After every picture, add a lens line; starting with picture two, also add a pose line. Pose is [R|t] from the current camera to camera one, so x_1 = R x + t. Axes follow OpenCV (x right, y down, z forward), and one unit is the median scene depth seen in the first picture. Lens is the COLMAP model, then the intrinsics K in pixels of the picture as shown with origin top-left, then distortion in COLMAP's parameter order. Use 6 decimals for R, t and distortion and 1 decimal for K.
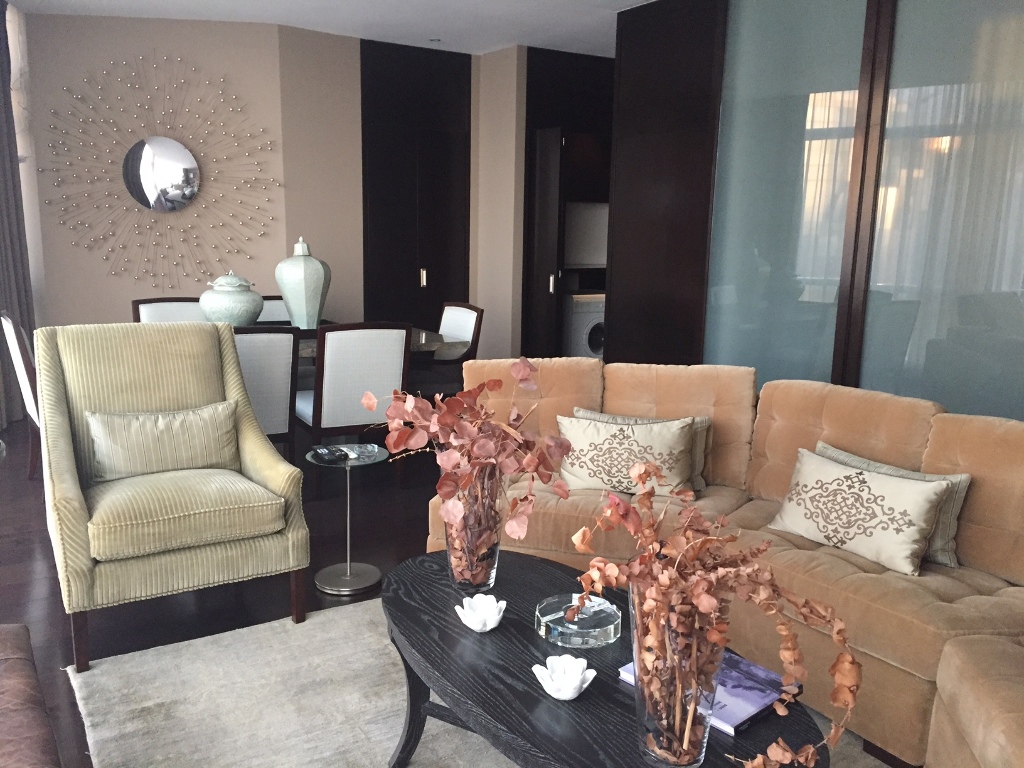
lens RADIAL K [[877.4, 0, 512.0], [0, 877.4, 384.0], [0, 0, 1]] dist [0.103011, -0.132563]
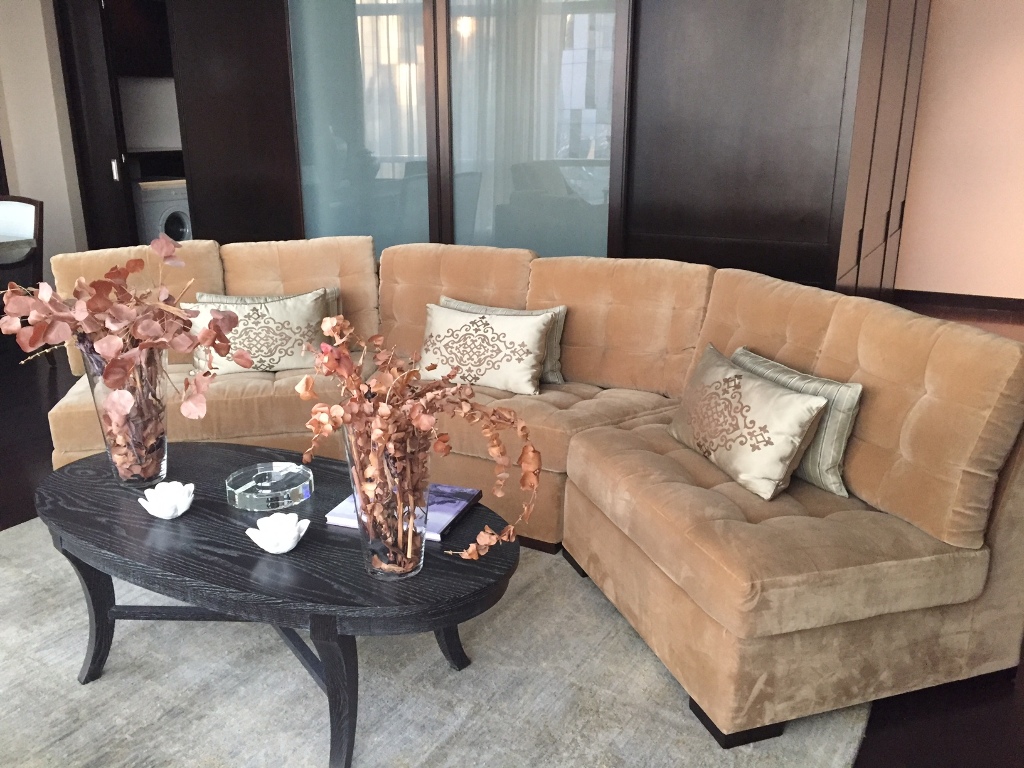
lens RADIAL K [[877.4, 0, 512.0], [0, 877.4, 384.0], [0, 0, 1]] dist [0.103011, -0.132563]
pose [[0.881205, -0.159536, 0.445001, -0.096987], [0.104542, 0.983793, 0.145679, 0.025896], [-0.461030, -0.081851, 0.883602, -0.022248]]
